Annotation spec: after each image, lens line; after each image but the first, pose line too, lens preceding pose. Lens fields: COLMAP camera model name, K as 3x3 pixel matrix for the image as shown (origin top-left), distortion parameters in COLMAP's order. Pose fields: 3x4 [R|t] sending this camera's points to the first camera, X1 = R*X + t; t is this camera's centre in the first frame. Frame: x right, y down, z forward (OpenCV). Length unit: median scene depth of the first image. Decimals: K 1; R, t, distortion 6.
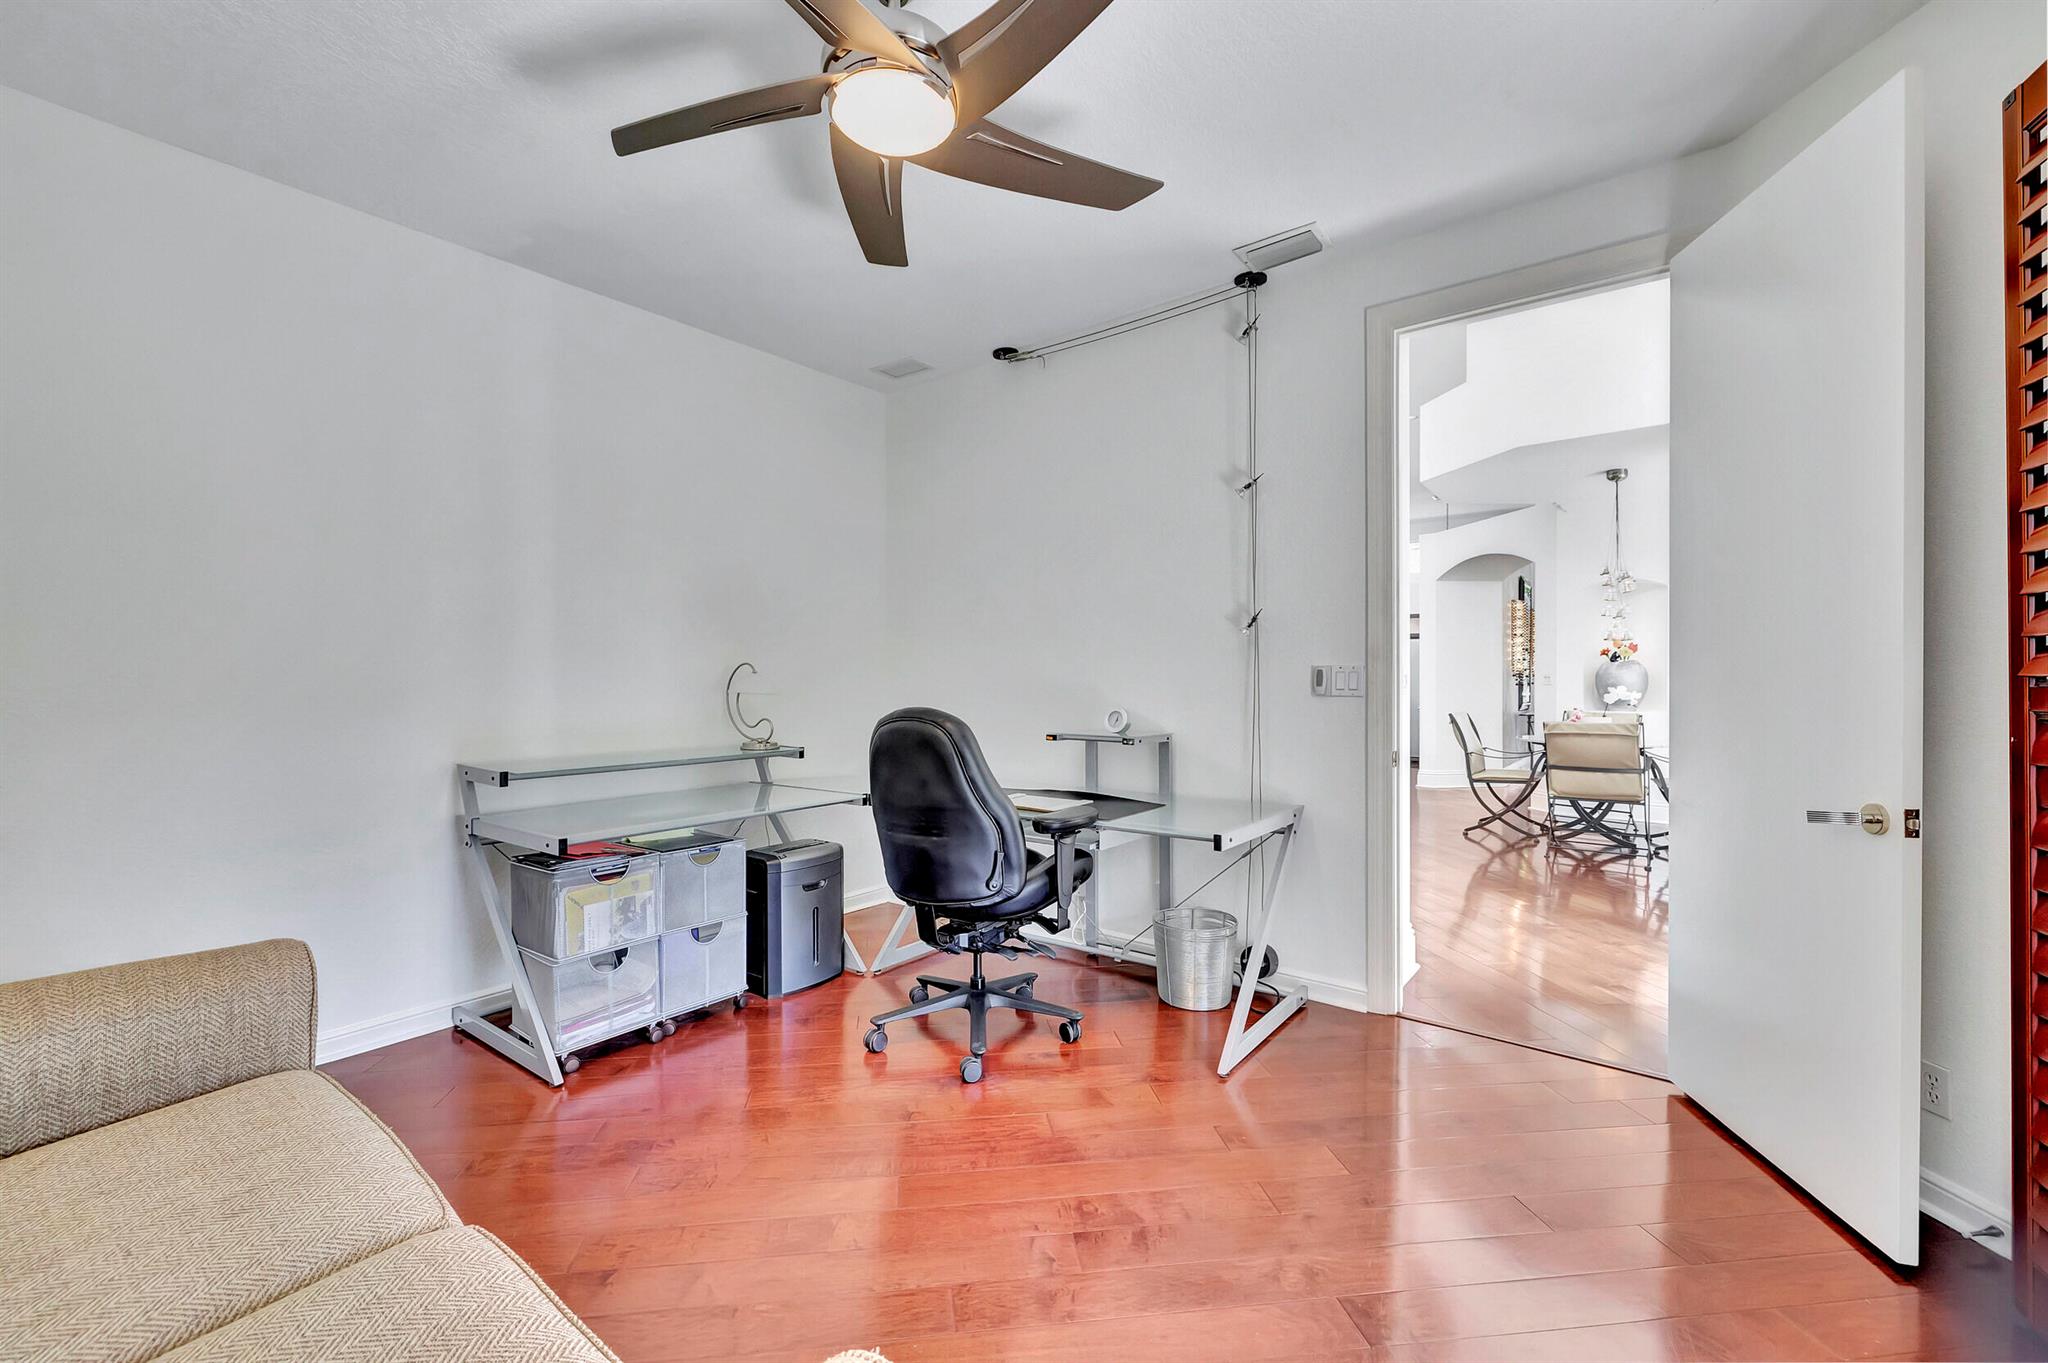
lens RADIAL K [[869.3, 0, 1026.3], [0, 869.3, 675.1], [0, 0, 1]] dist [0.000095, 0.000346]
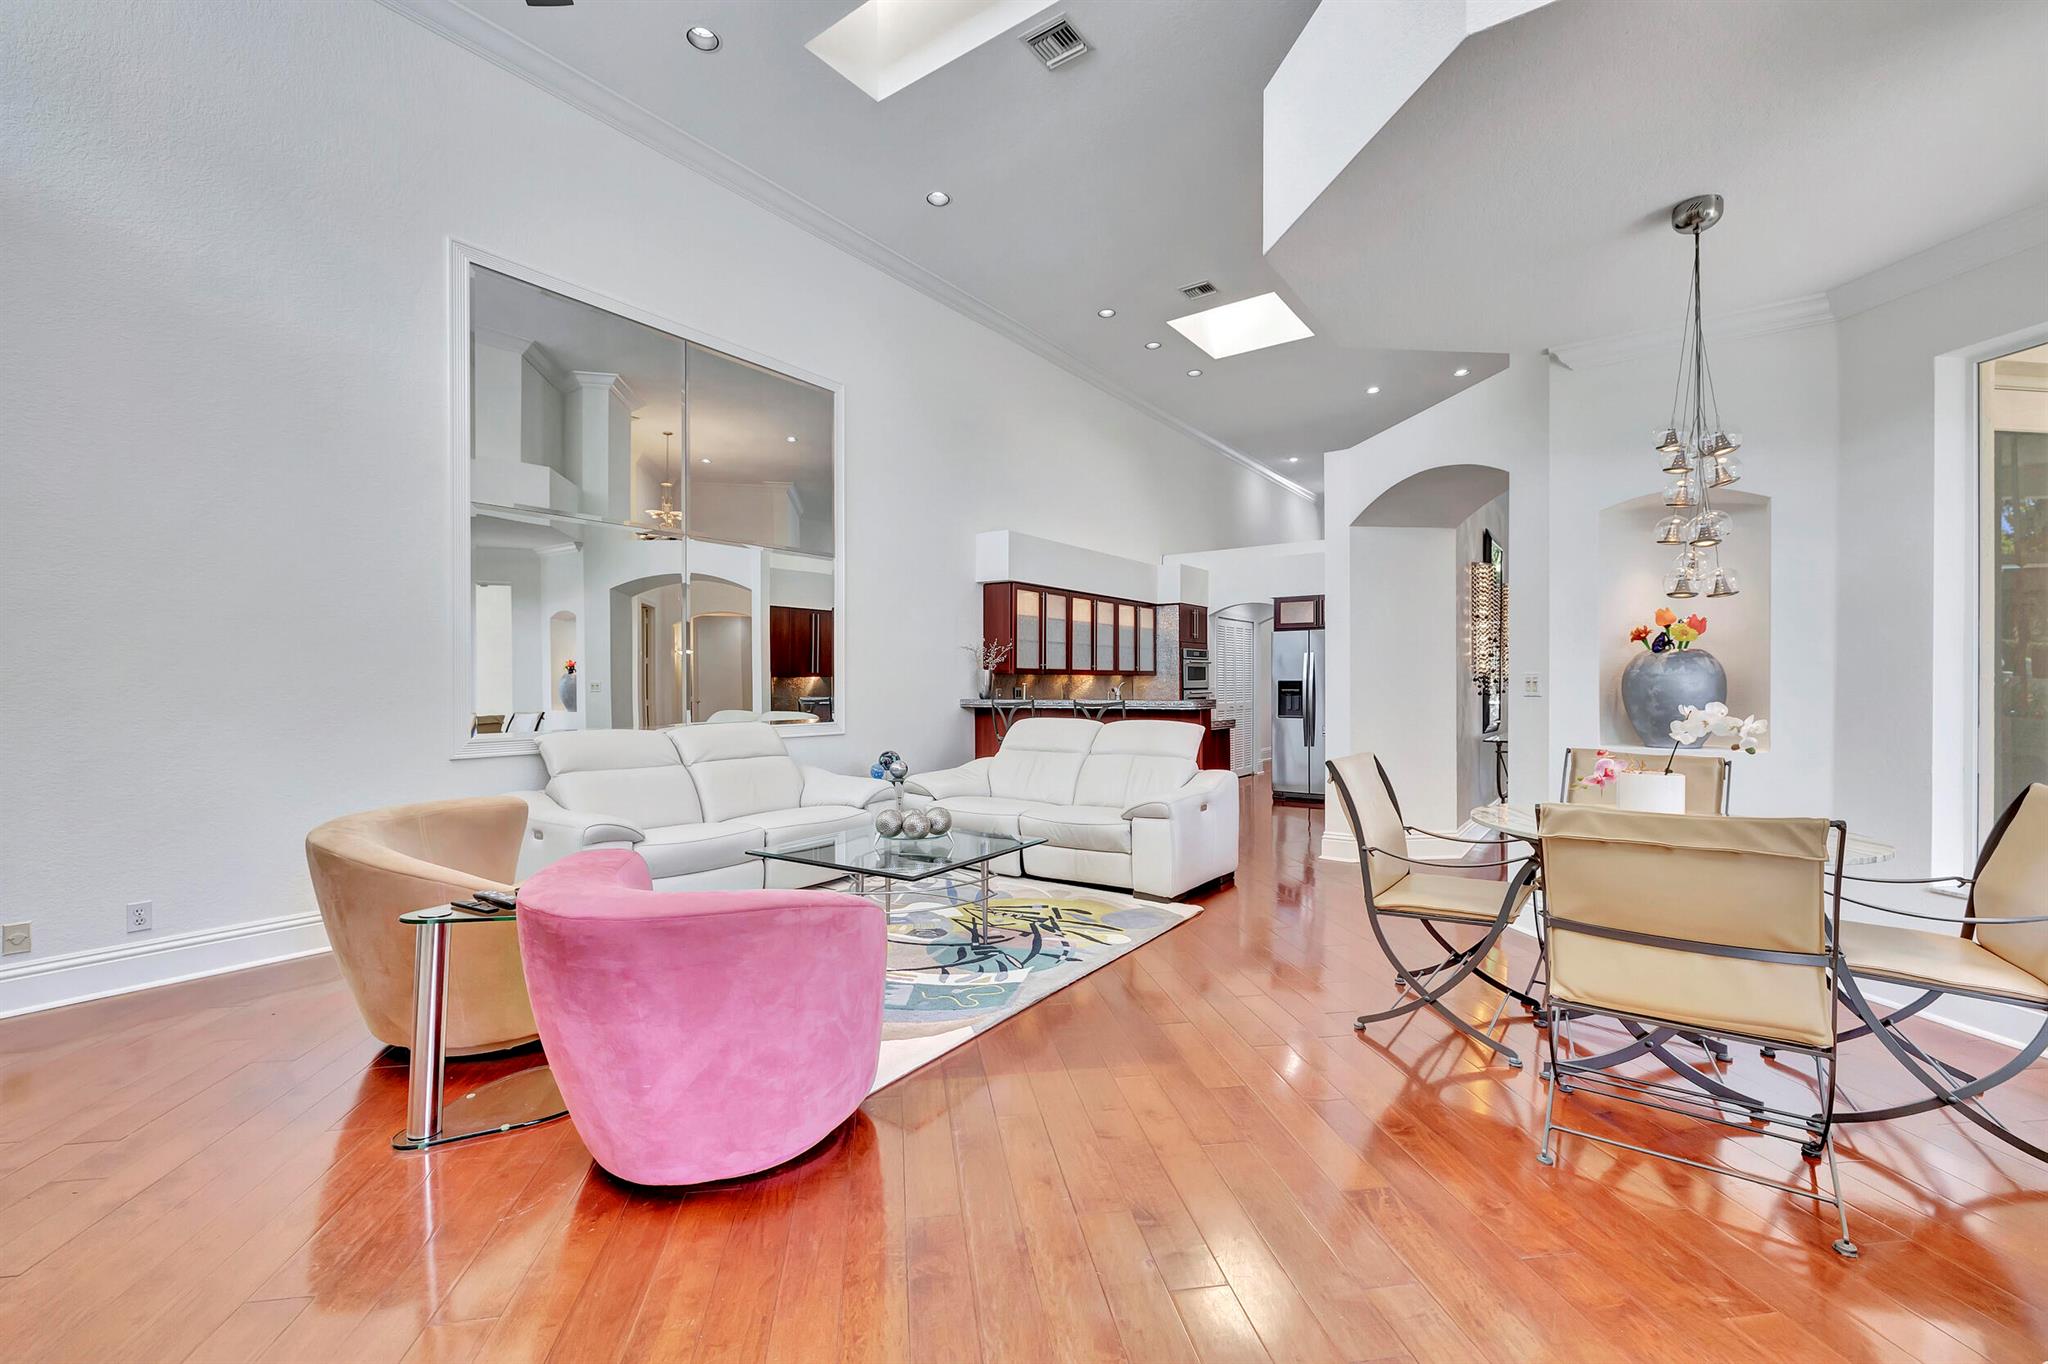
lens RADIAL K [[866.1, 0, 1031.9], [0, 866.1, 682.6], [0, 0, 1]] dist [-0.002073, -0.000225]
pose [[0.999557, -0.001056, 0.029748, 0.220794], [0.000994, 0.999997, 0.002096, 0.001001], [-0.029750, -0.002066, 0.999555, 0.381610]]
